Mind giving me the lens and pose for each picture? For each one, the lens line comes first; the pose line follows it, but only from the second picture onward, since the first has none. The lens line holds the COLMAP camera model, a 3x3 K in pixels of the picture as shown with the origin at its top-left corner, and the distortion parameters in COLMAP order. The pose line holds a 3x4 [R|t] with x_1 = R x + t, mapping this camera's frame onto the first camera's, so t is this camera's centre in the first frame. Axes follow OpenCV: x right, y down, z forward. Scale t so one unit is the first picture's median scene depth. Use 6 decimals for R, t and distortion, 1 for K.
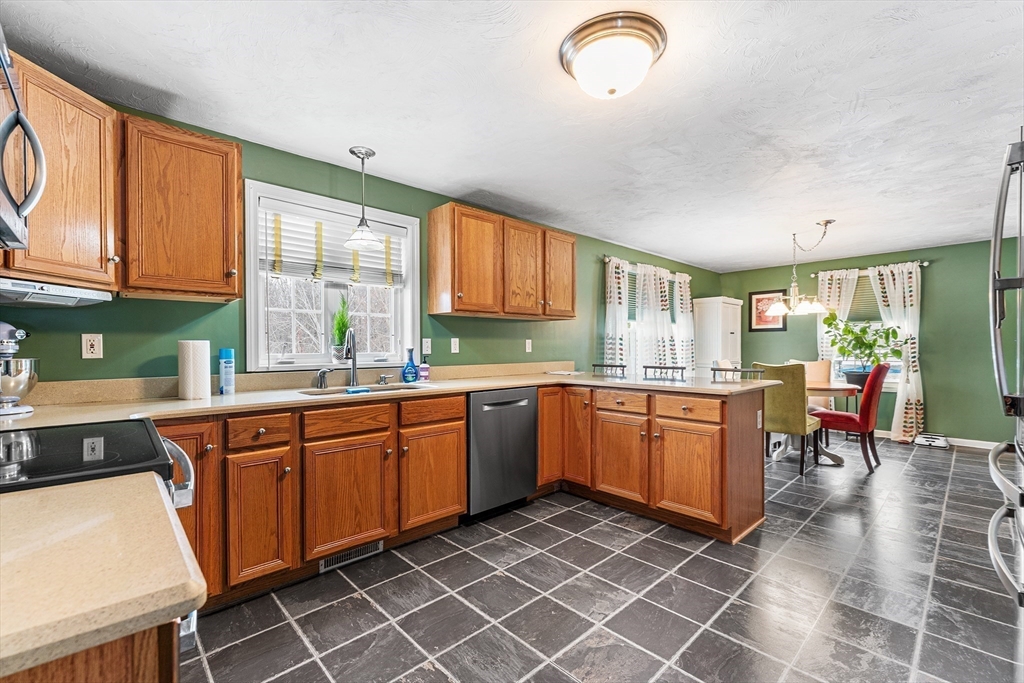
lens RADIAL K [[420.6, 0, 518.7], [0, 420.6, 348.7], [0, 0, 1]] dist [-0.007895, -0.000033]
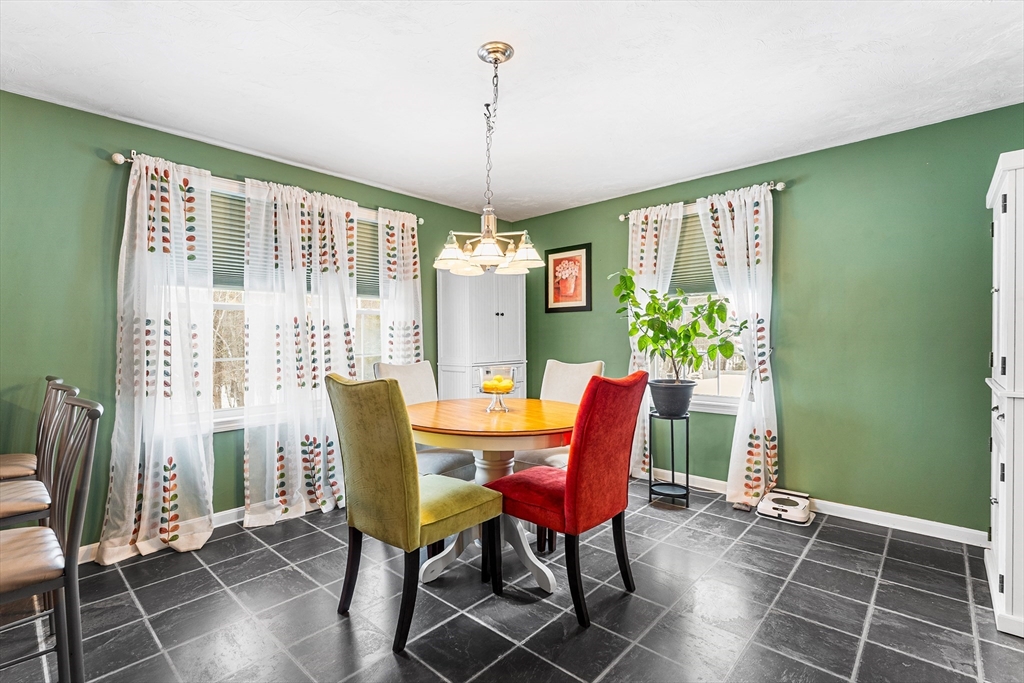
lens RADIAL K [[442.3, 0, 503.0], [0, 442.3, 342.3], [0, 0, 1]] dist [-0.012344, 0.000028]
pose [[0.998929, -0.002817, 0.046176, 0.569143], [0.002436, 0.999963, 0.008308, -0.001949], [-0.046197, -0.008186, 0.998899, 0.423561]]
